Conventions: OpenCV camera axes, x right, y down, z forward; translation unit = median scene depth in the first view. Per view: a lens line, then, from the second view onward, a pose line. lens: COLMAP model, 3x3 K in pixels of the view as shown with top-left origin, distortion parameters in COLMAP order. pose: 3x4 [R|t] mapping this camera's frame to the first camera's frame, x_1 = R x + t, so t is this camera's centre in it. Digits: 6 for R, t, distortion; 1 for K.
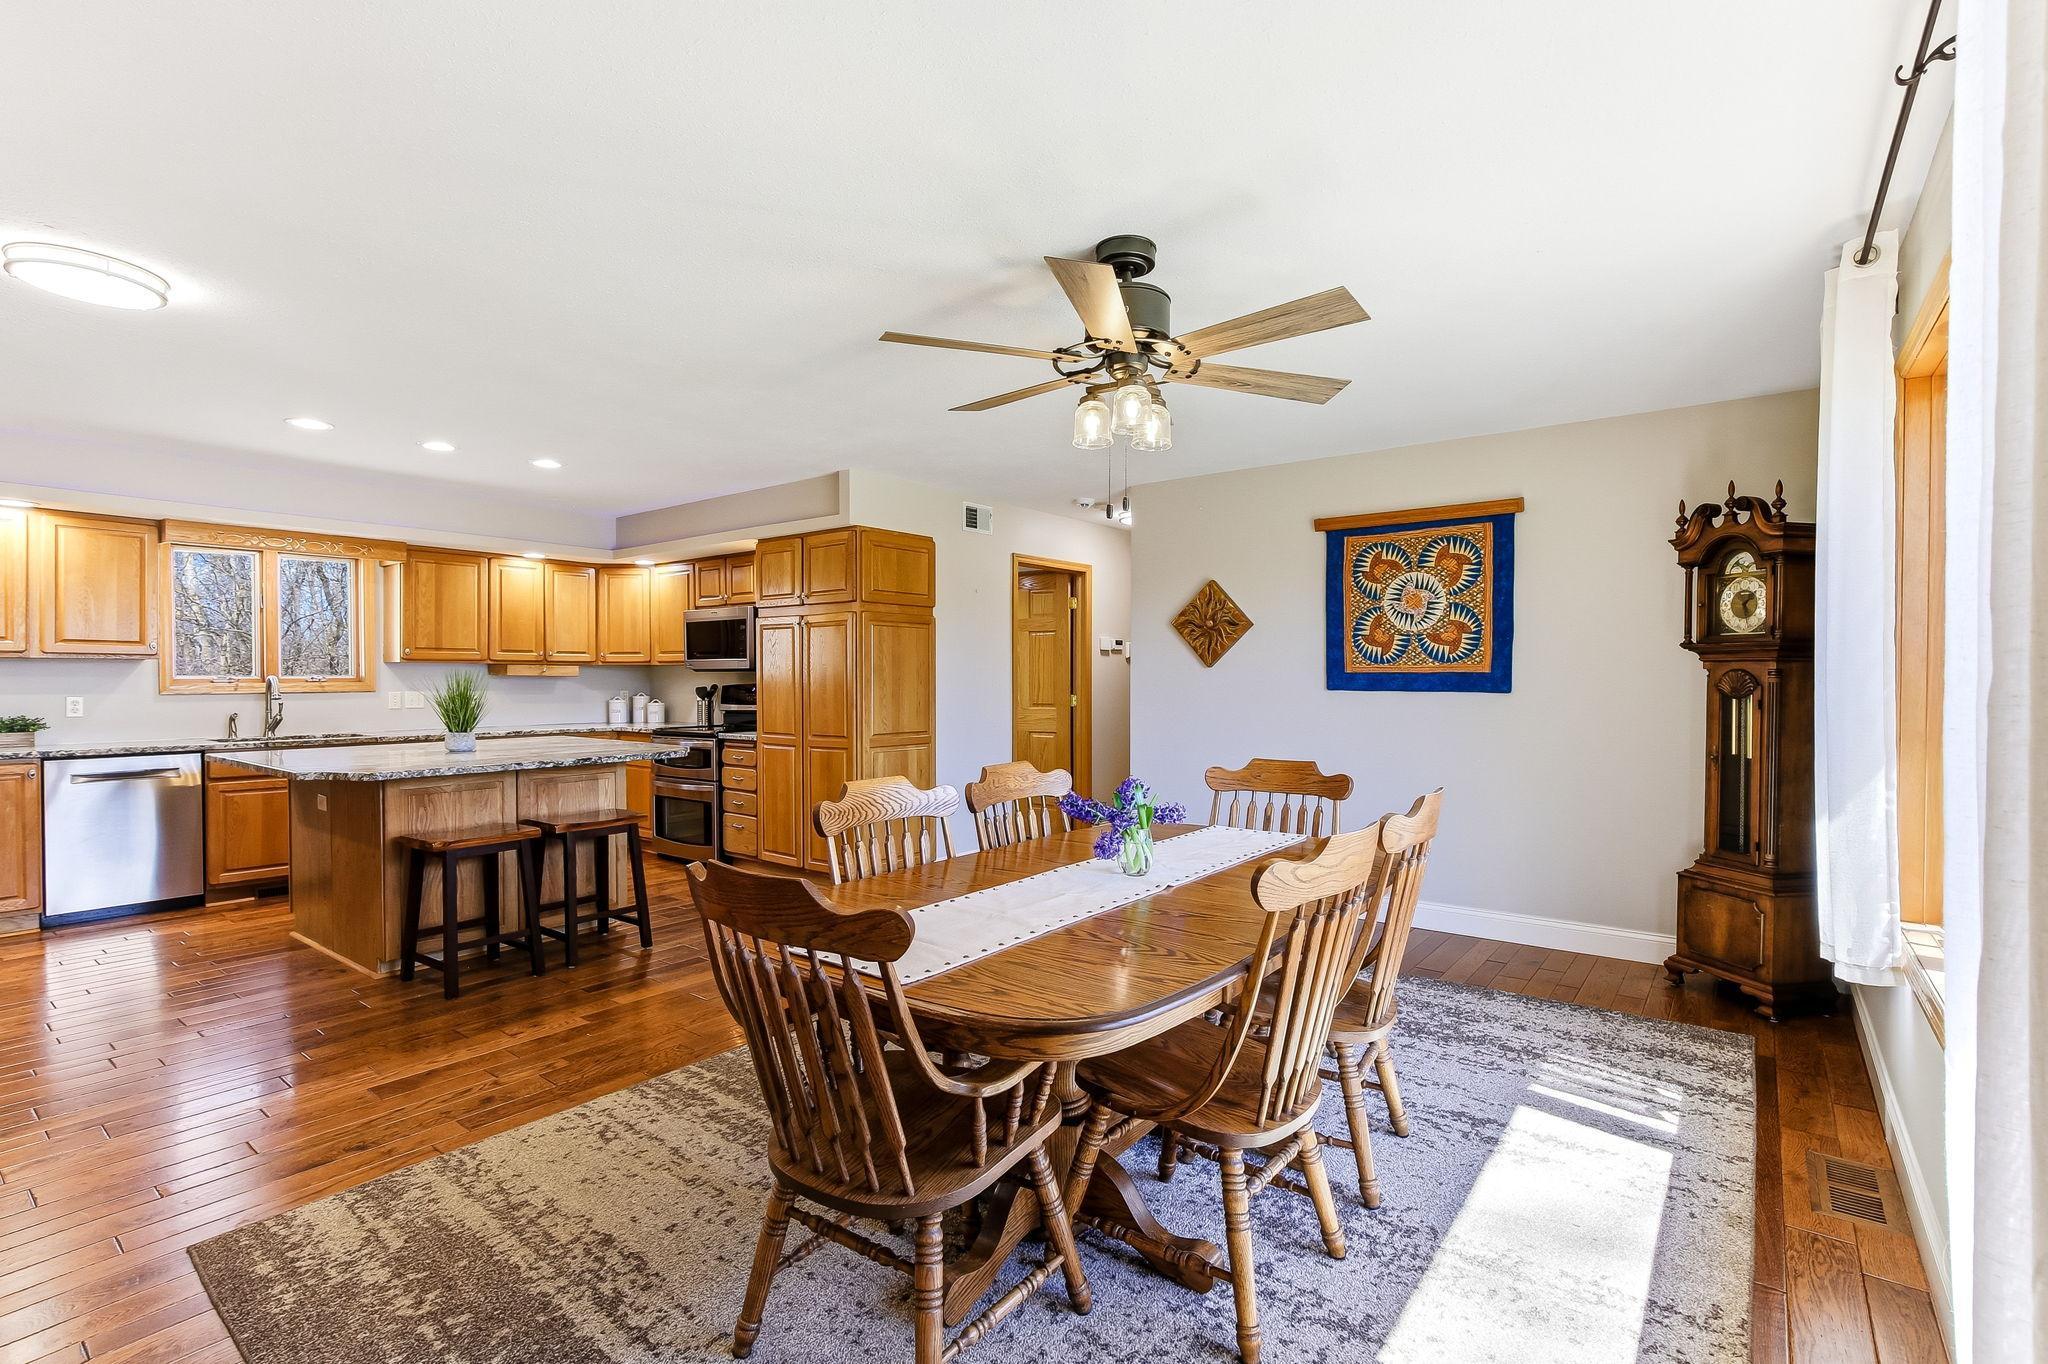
lens RADIAL K [[952.7, 0, 1017.4], [0, 952.7, 685.0], [0, 0, 1]] dist [-0.019123, 0.000664]
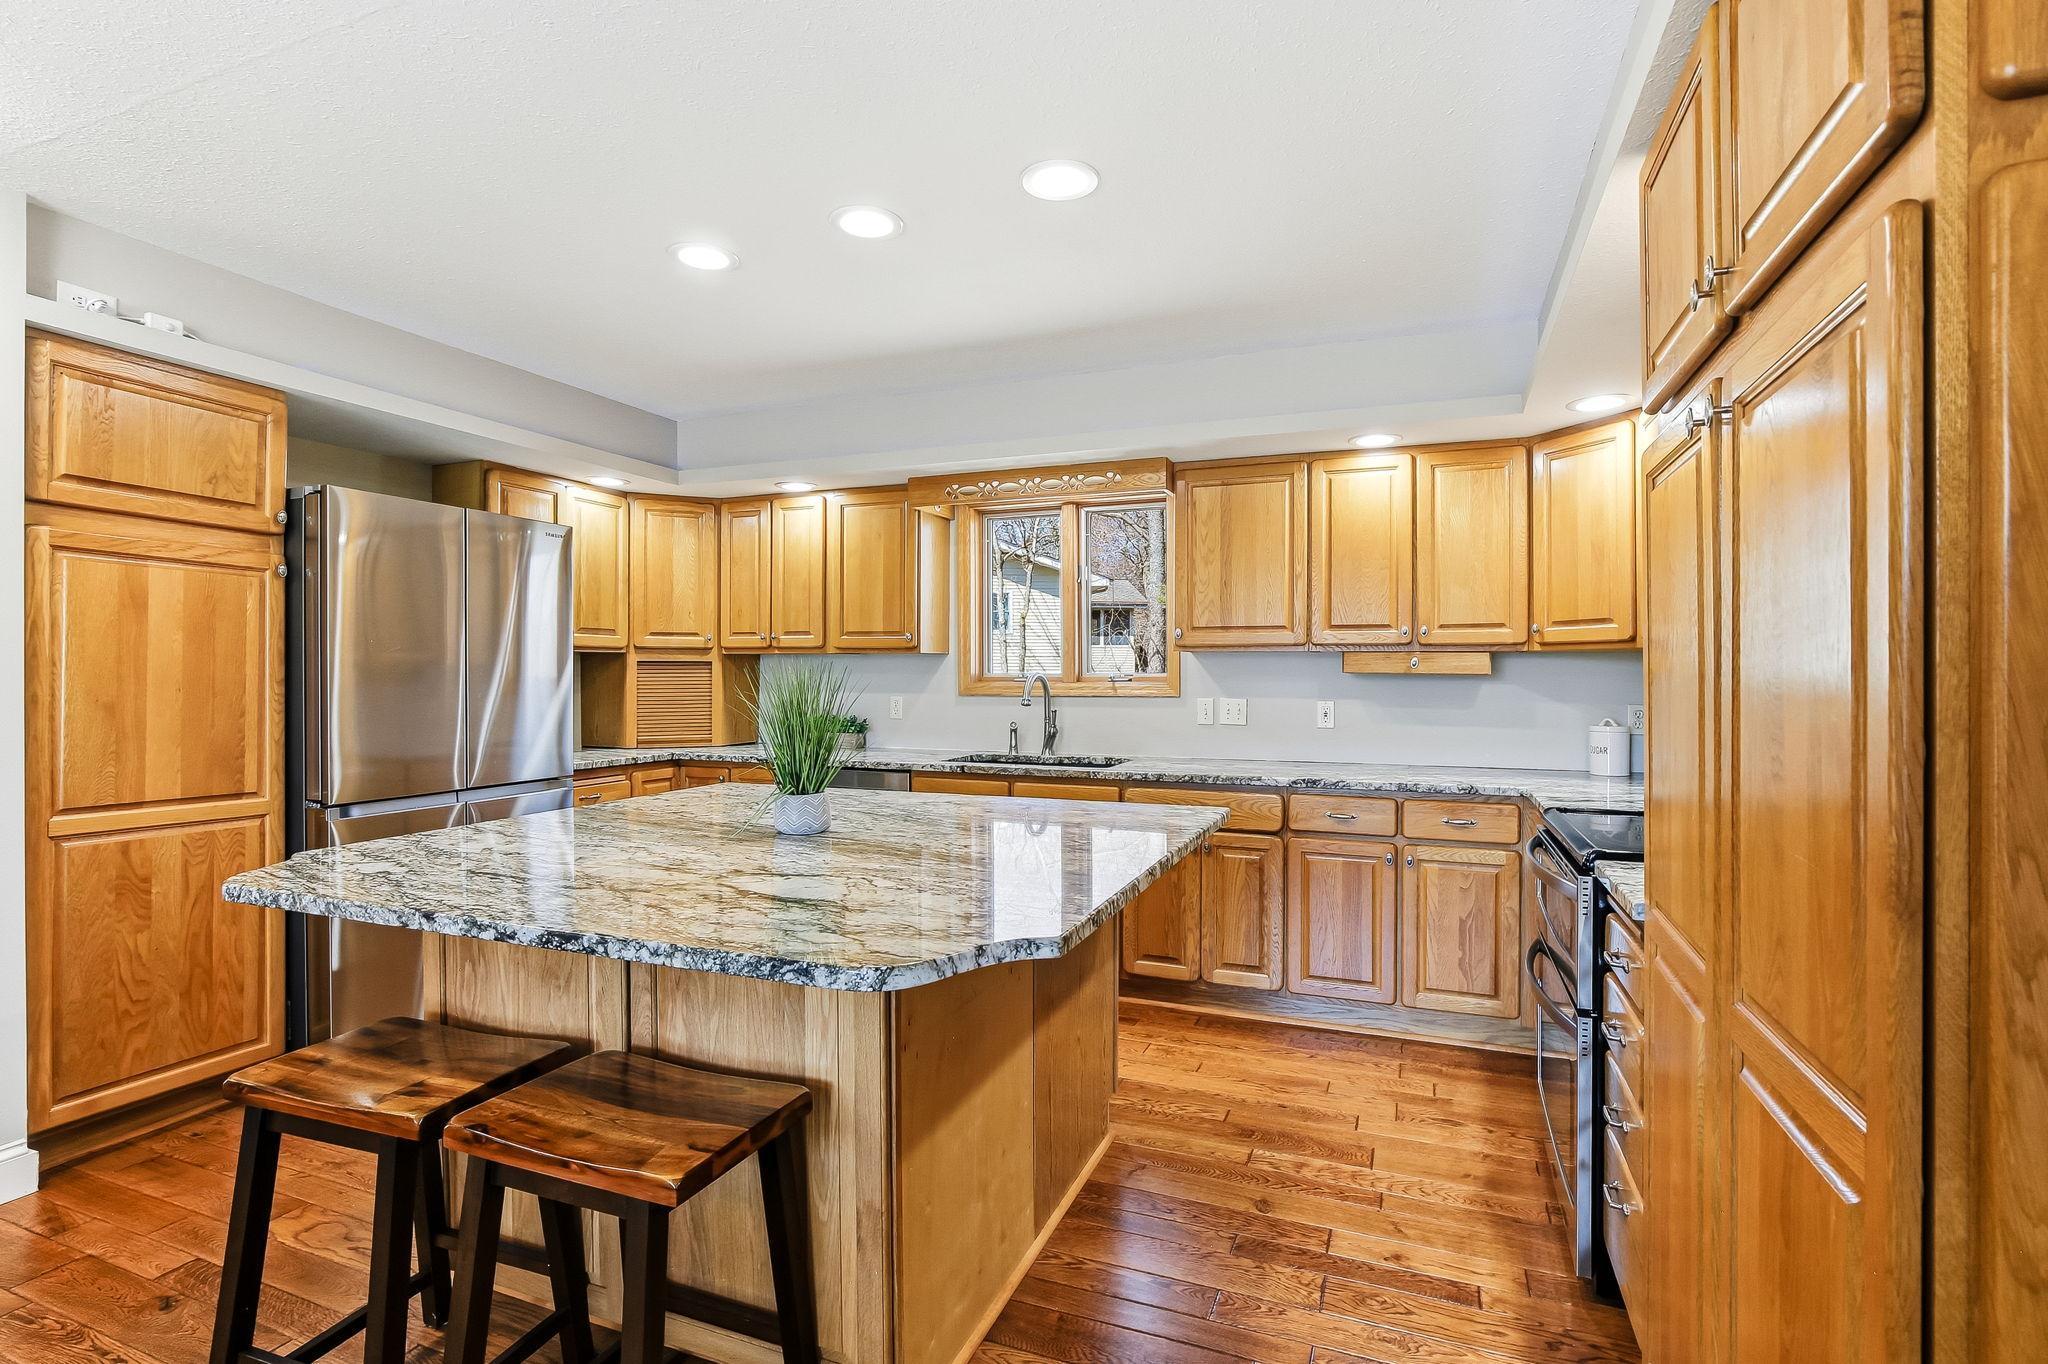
lens RADIAL K [[979.4, 0, 1053.5], [0, 979.4, 668.9], [0, 0, 1]] dist [0.001559, -0.000337]
pose [[0.311689, -0.002025, -0.950182, -0.066779], [-0.010354, 0.999931, -0.005528, -0.008461], [0.950128, 0.011561, 0.311646, 0.763940]]
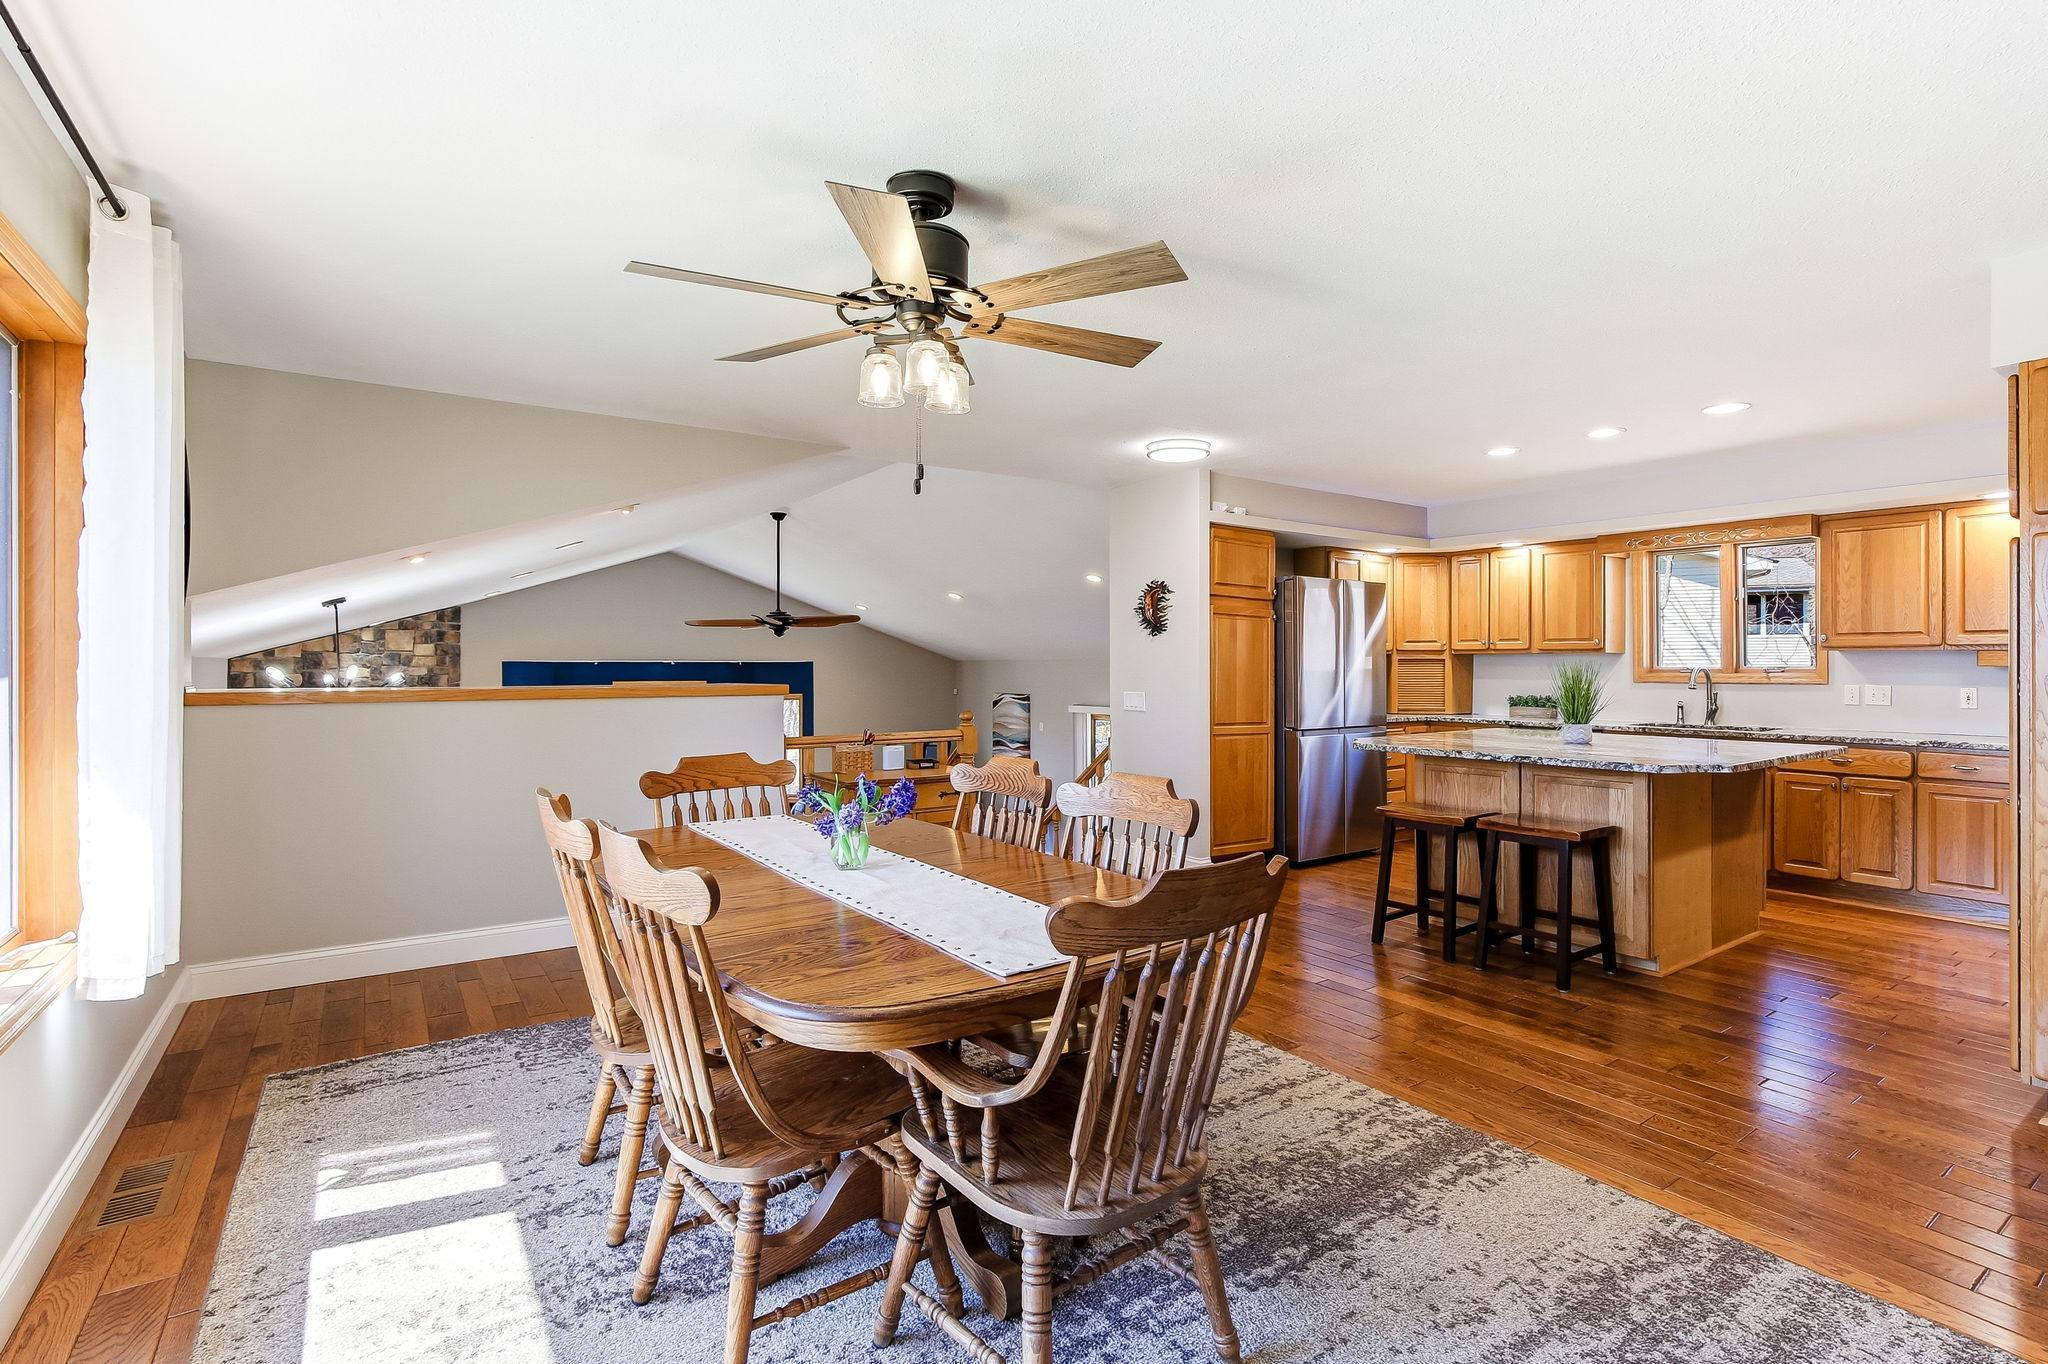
lens RADIAL K [[952.7, 0, 1040.7], [0, 952.7, 665.6], [0, 0, 1]] dist [-0.019123, 0.000664]
pose [[-0.284150, -0.000239, -0.958780, 0.403418], [-0.009692, 0.999950, 0.002623, -0.005779], [0.958731, 0.010037, -0.284138, 0.589459]]
